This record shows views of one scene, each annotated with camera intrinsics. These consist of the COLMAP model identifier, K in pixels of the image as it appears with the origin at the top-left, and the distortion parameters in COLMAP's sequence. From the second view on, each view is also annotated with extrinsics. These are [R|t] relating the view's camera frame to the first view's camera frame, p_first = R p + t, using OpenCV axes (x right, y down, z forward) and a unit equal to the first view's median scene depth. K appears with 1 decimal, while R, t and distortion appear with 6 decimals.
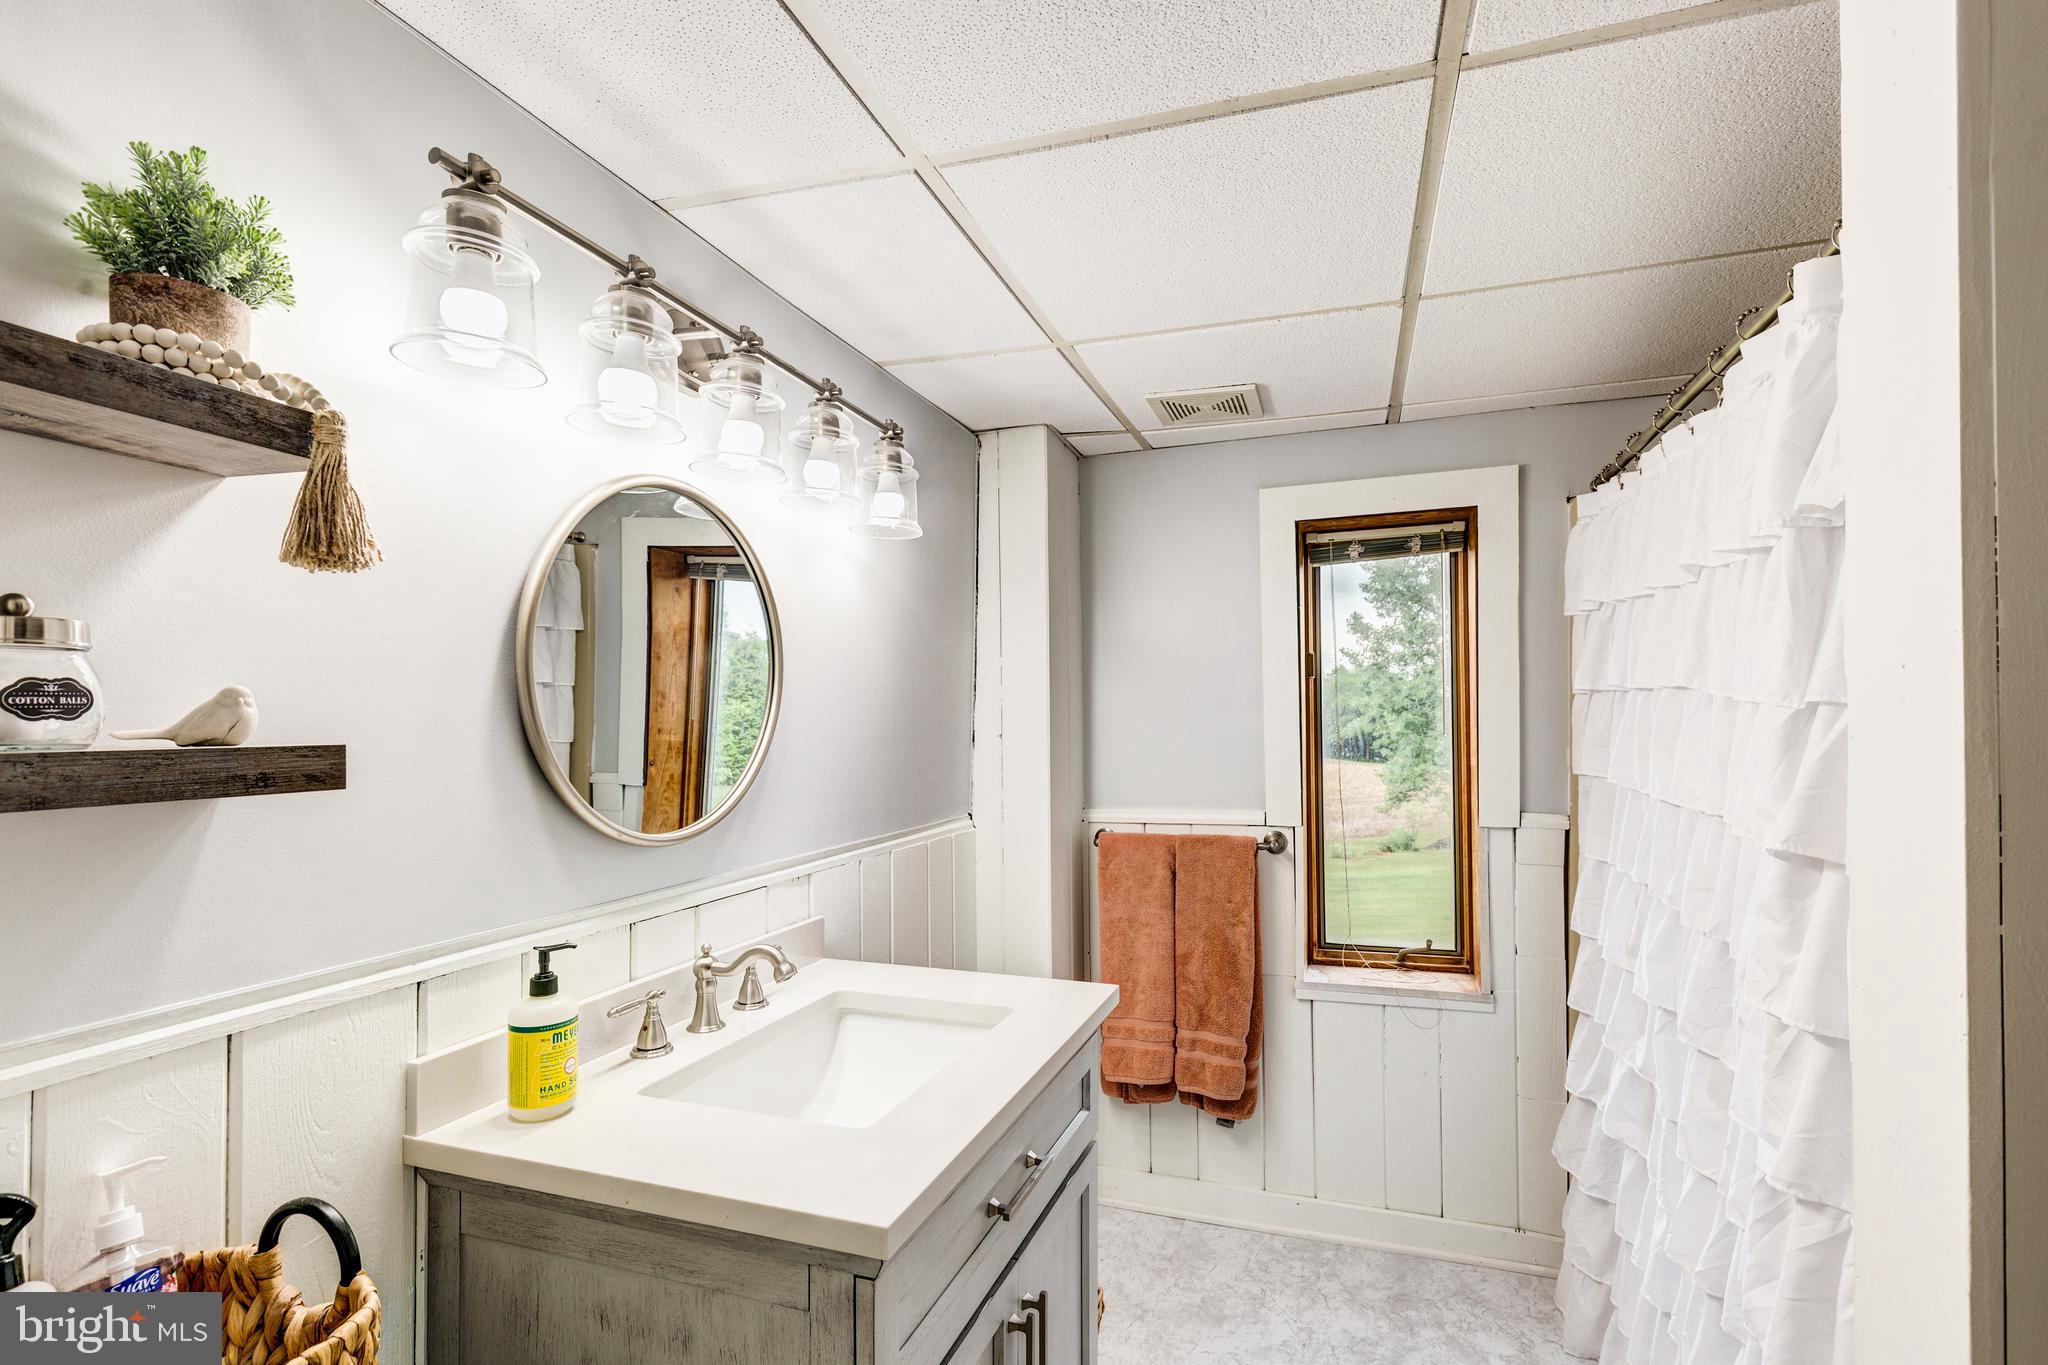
lens RADIAL K [[925.4, 0, 1058.6], [0, 925.4, 706.2], [0, 0, 1]] dist [-0.000868, -0.000839]
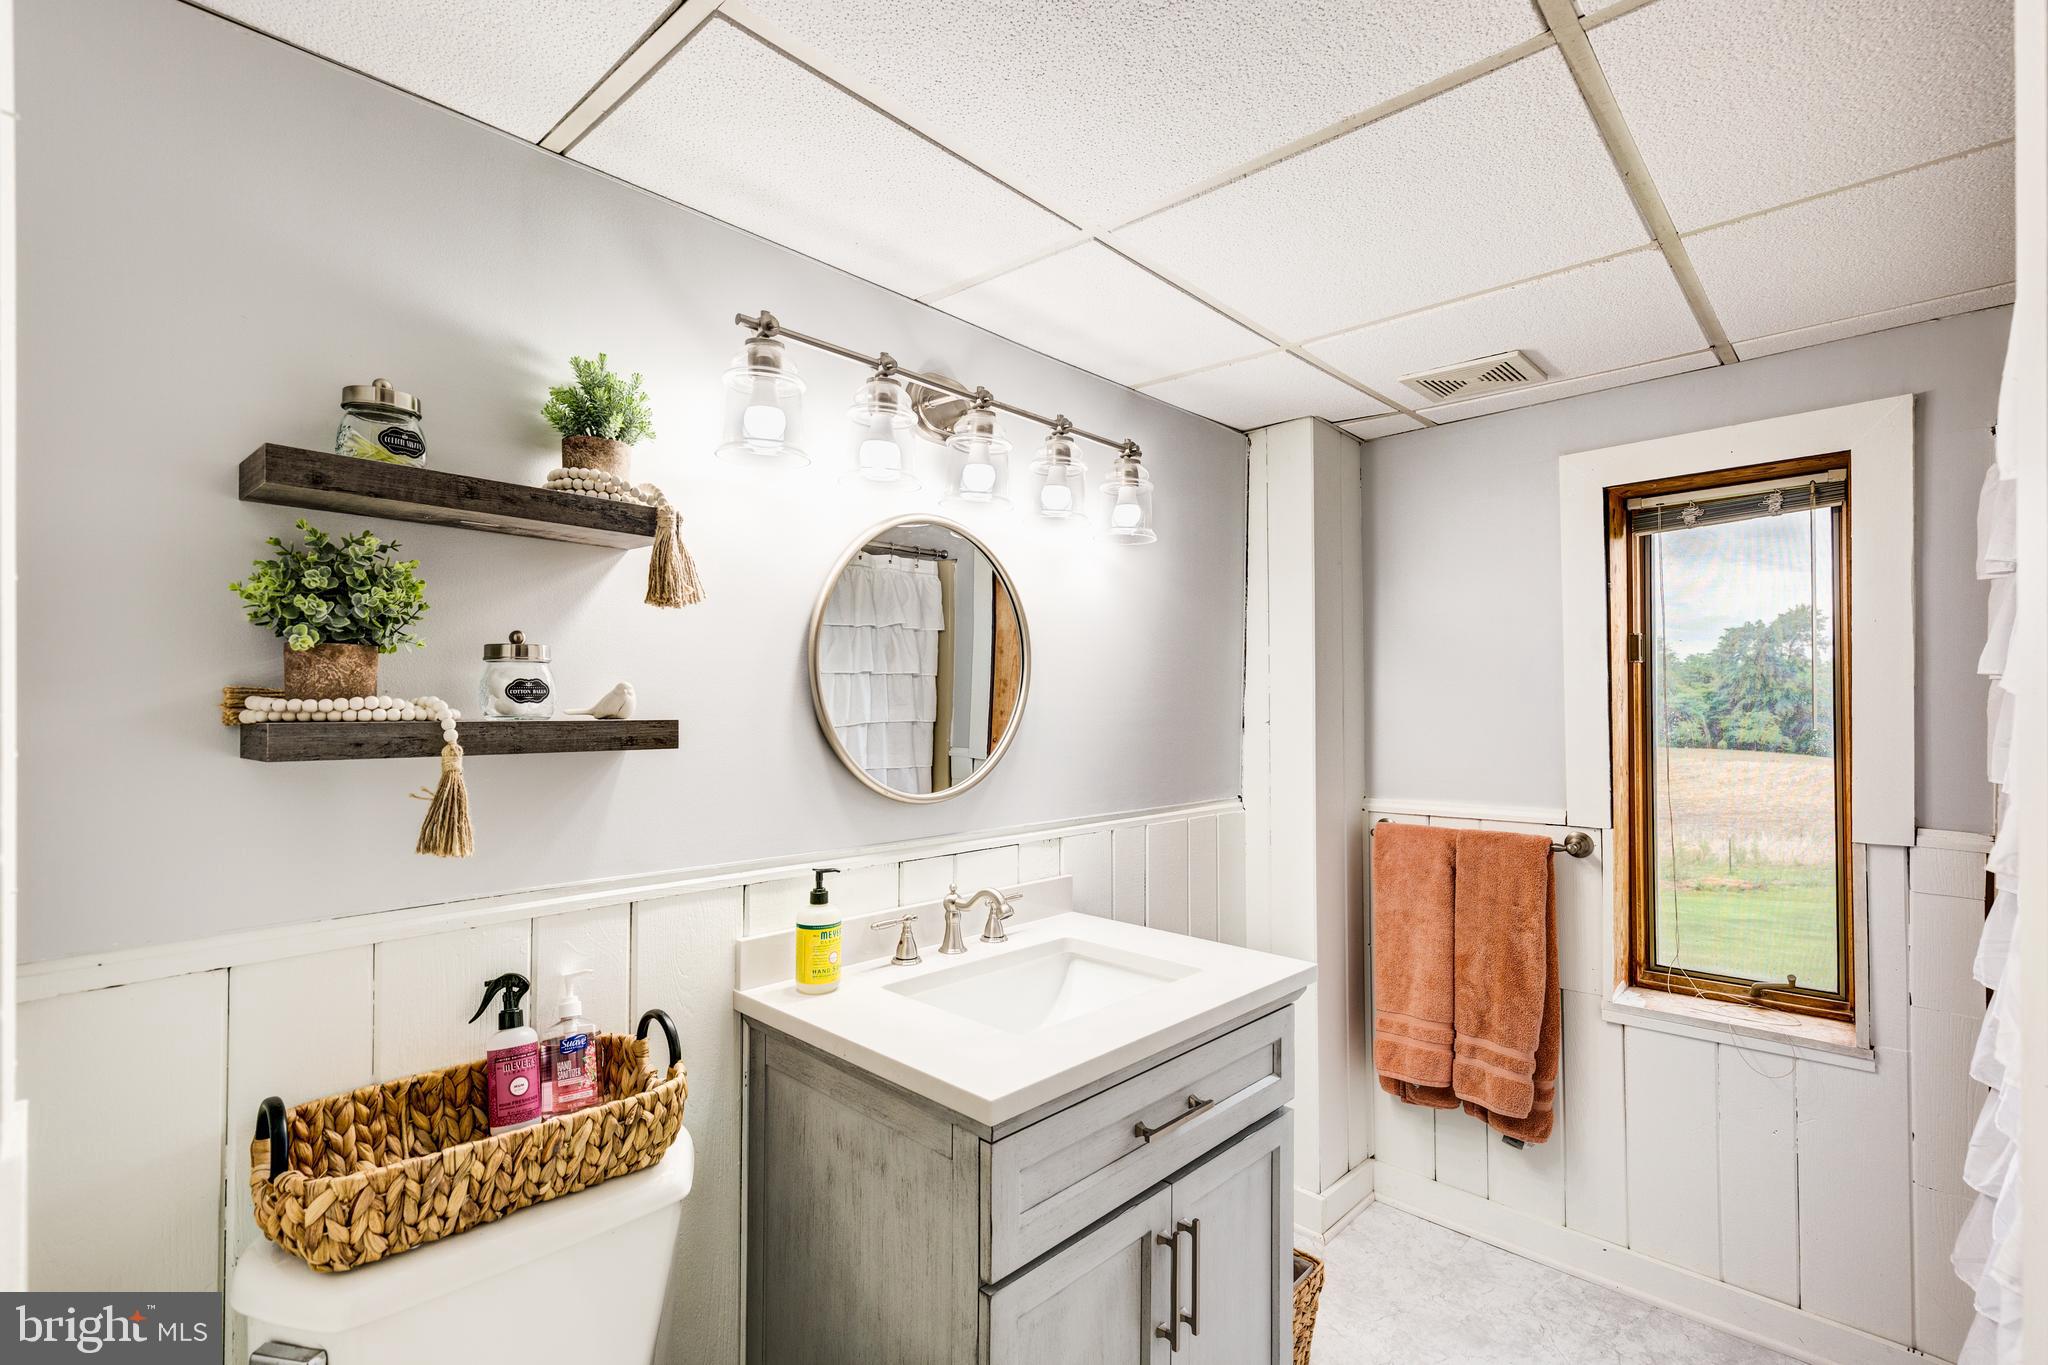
lens RADIAL K [[919.0, 0, 1028.5], [0, 919.0, 692.6], [0, 0, 1]] dist [0.001380, -0.000749]
pose [[0.902506, 0.001529, -0.430676, 0.217570], [-0.001198, 0.999999, 0.001041, -0.003161], [0.430677, -0.000424, 0.902506, -0.069611]]
